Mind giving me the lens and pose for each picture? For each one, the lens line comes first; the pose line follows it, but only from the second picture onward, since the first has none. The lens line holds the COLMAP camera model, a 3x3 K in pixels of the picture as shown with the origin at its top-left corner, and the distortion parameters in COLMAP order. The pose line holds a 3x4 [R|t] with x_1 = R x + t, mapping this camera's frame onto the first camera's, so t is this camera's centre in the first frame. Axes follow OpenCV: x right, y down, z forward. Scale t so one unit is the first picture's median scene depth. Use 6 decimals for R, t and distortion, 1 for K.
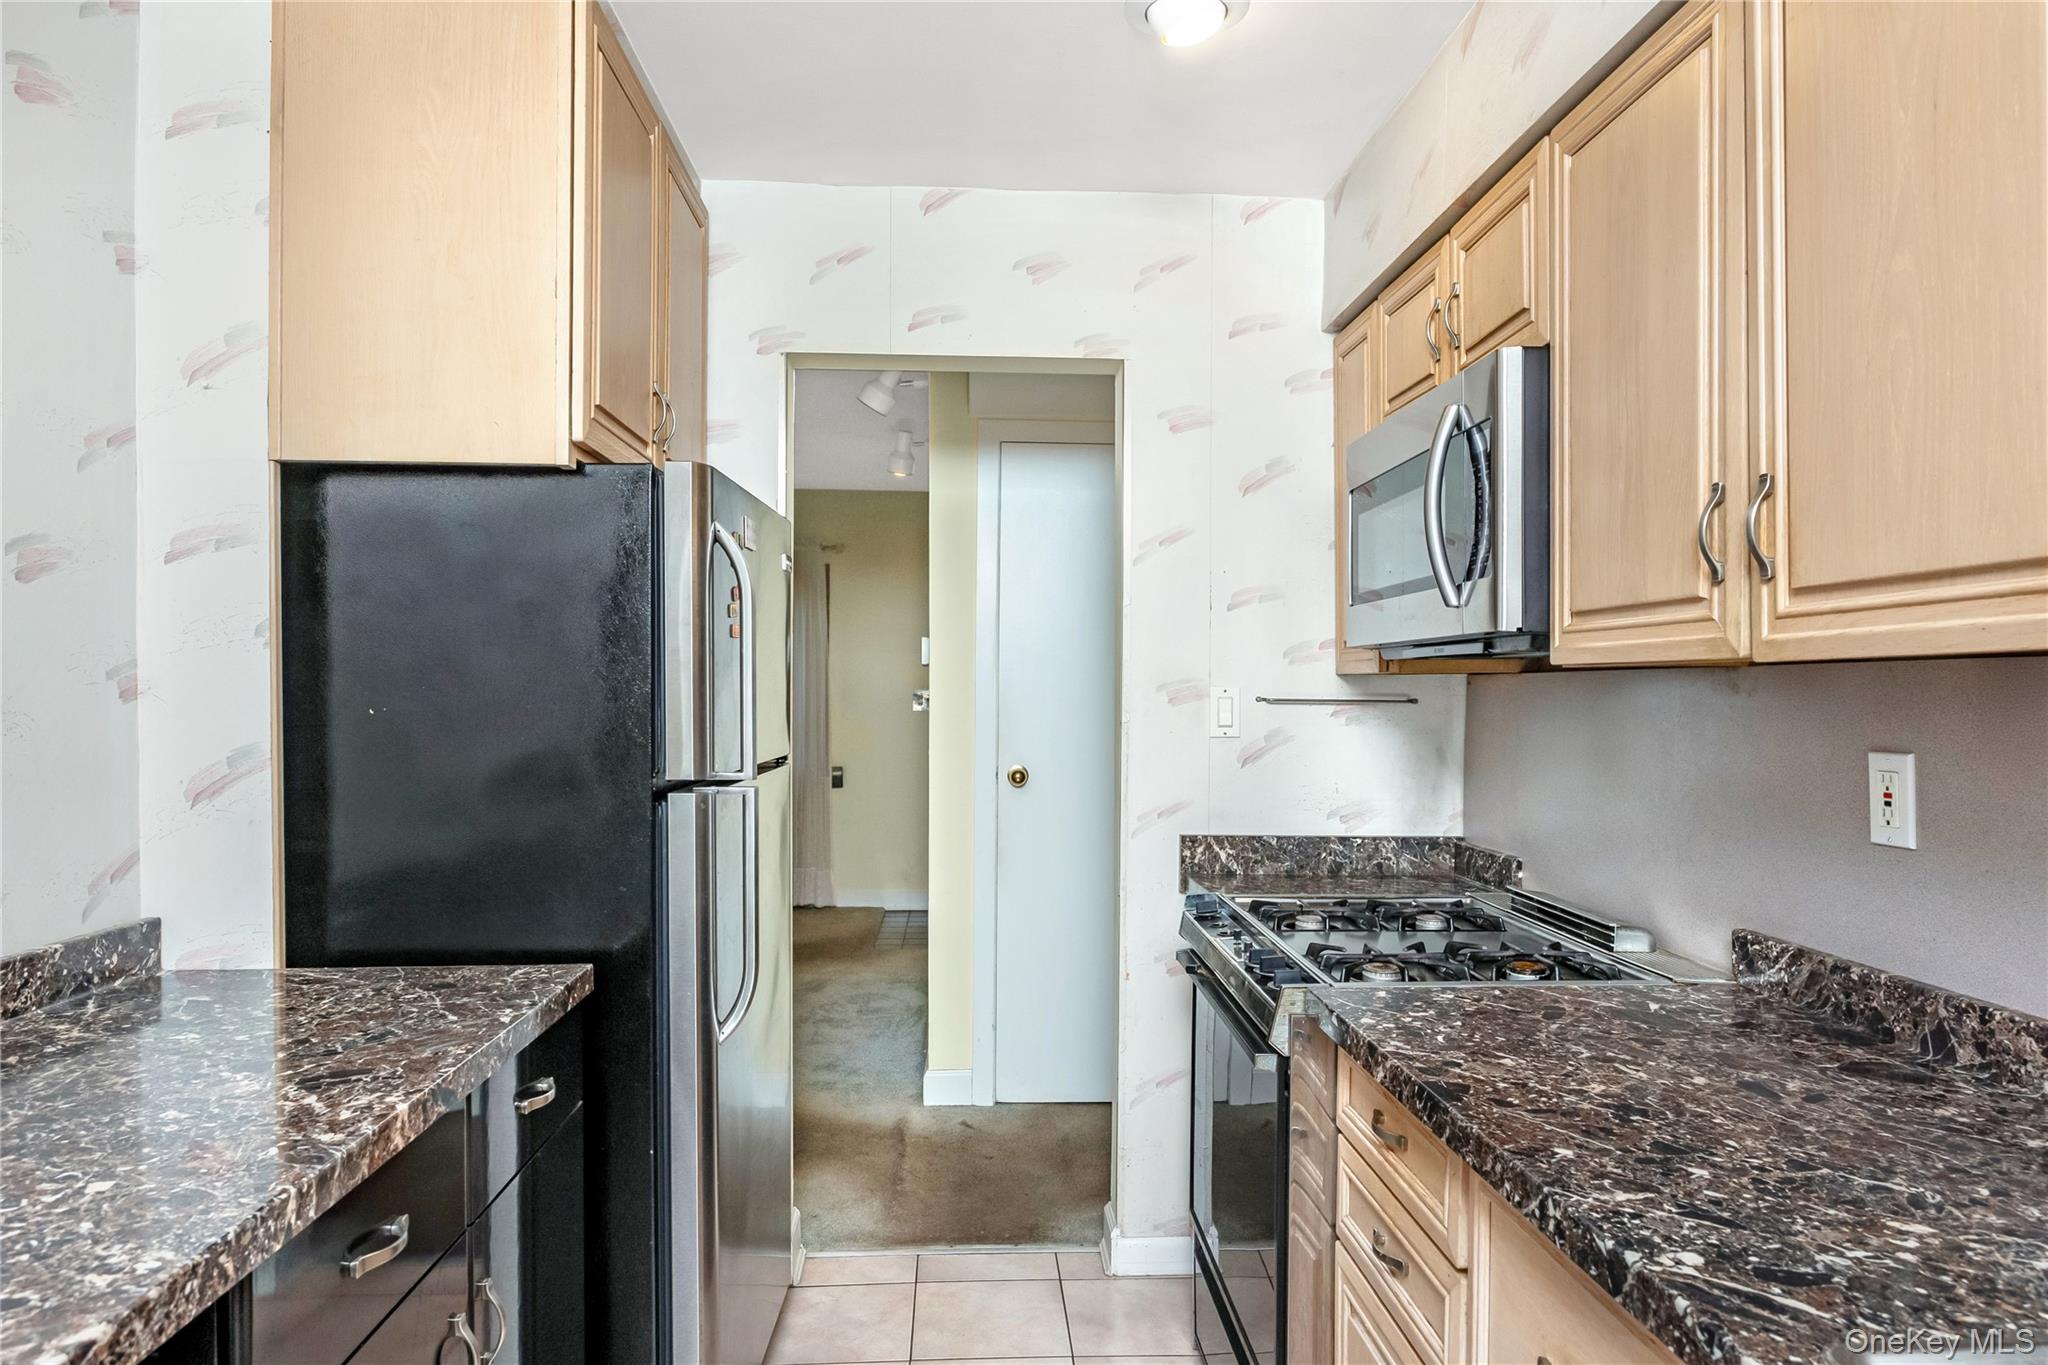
lens RADIAL K [[1284.8, 0, 1024.0], [0, 1284.8, 682.5], [0, 0, 1]] dist [-0.001818, -0.000542]
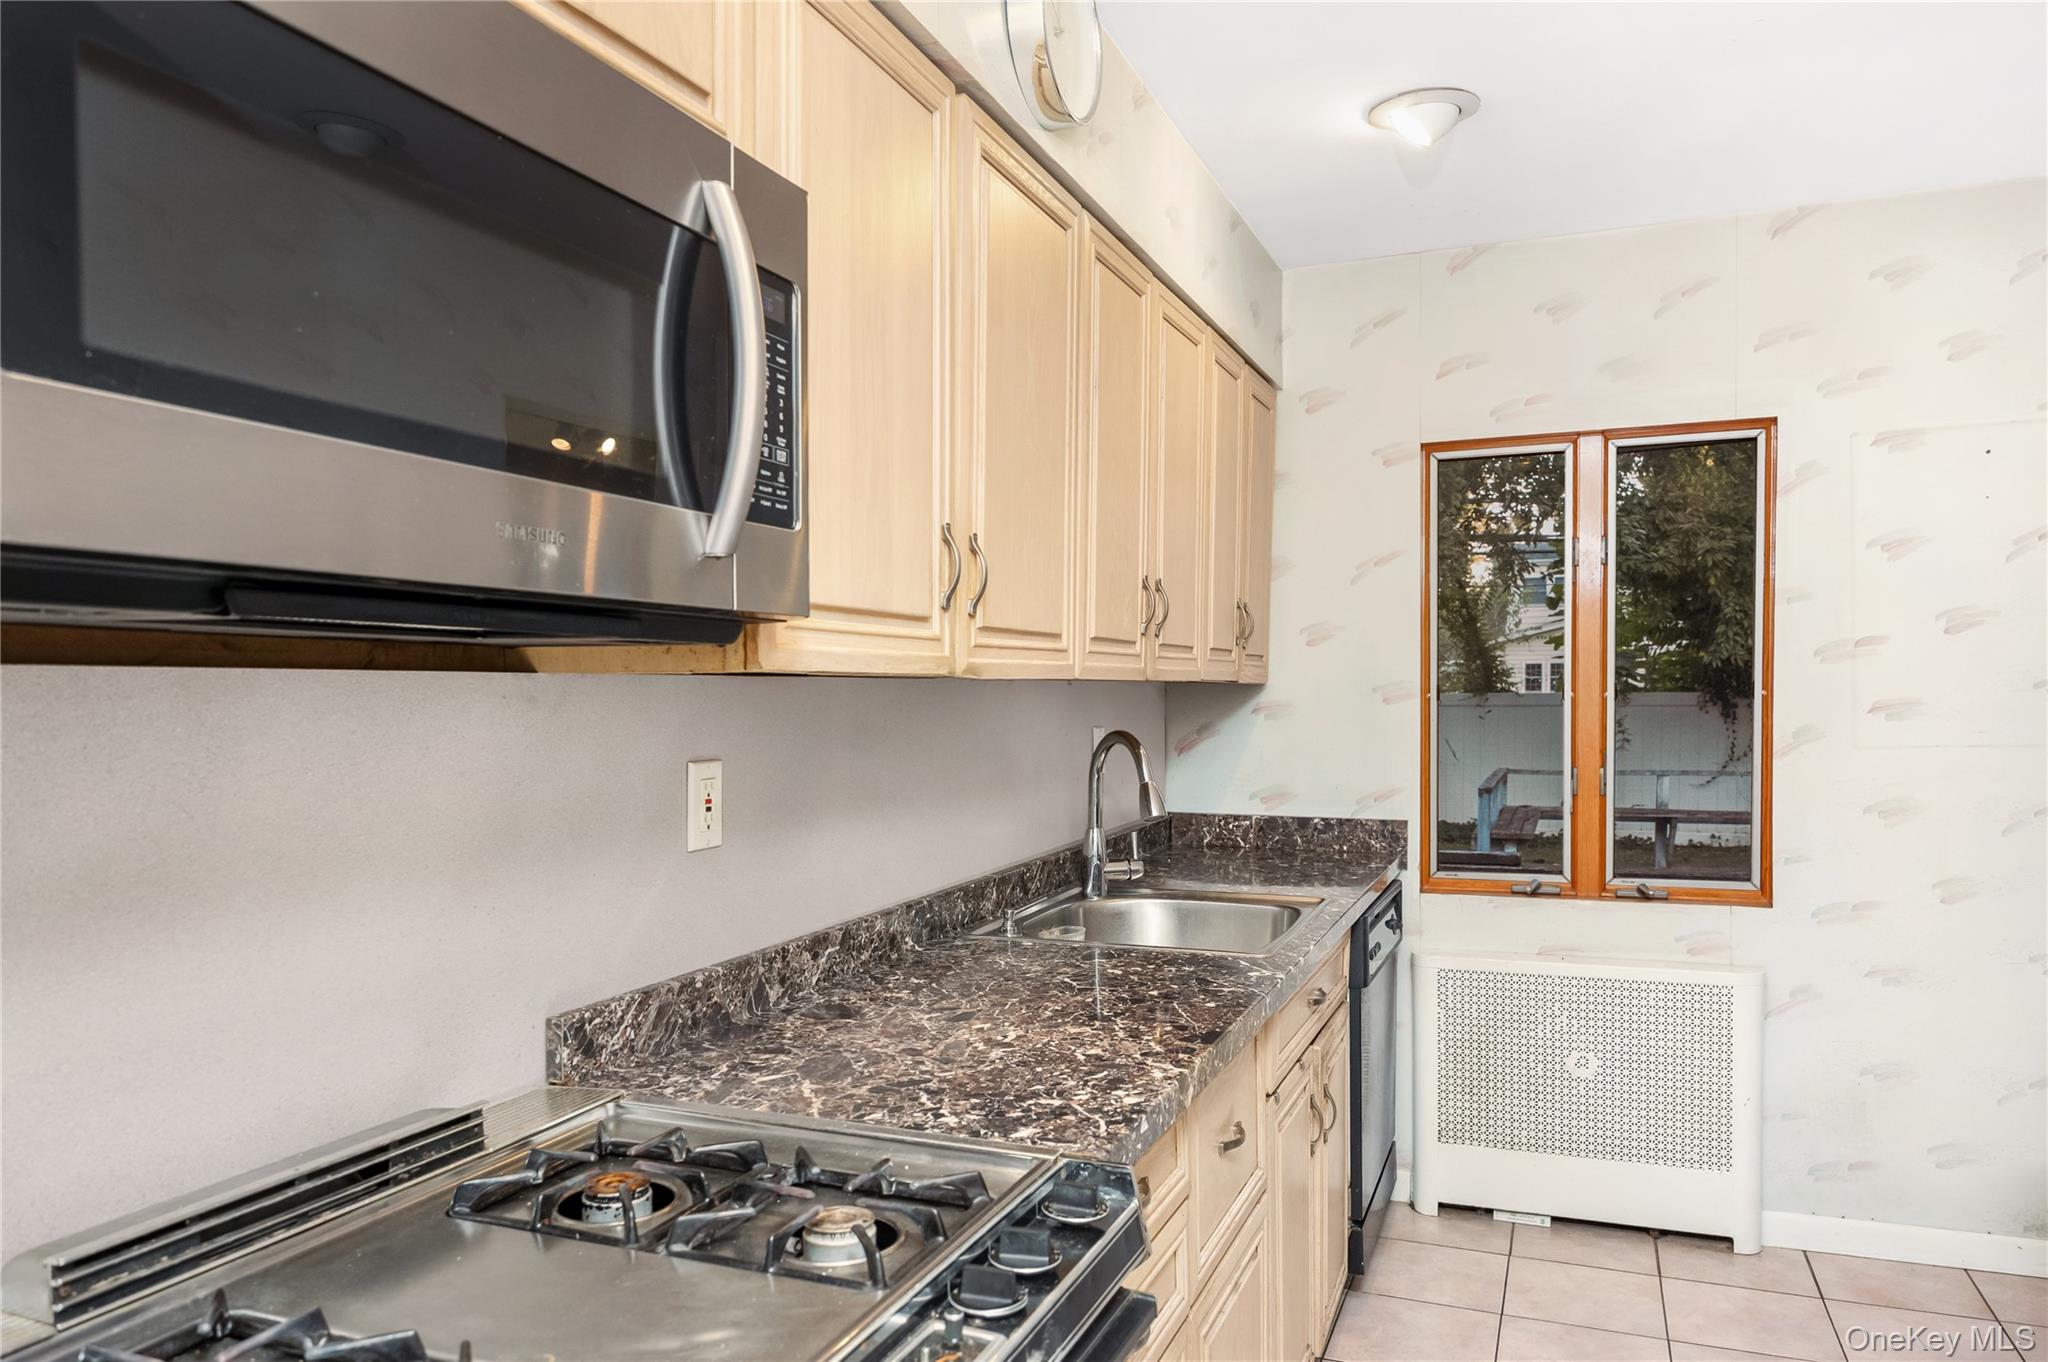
lens RADIAL K [[1394.5, 0, 1024.0], [0, 1394.5, 681.0], [0, 0, 1]] dist [-0.000050, -0.000148]
pose [[-0.910114, 0.004321, 0.414335, -0.049028], [-0.000917, 0.999922, -0.012441, 0.001719], [-0.414356, -0.011703, -0.910040, 1.955835]]
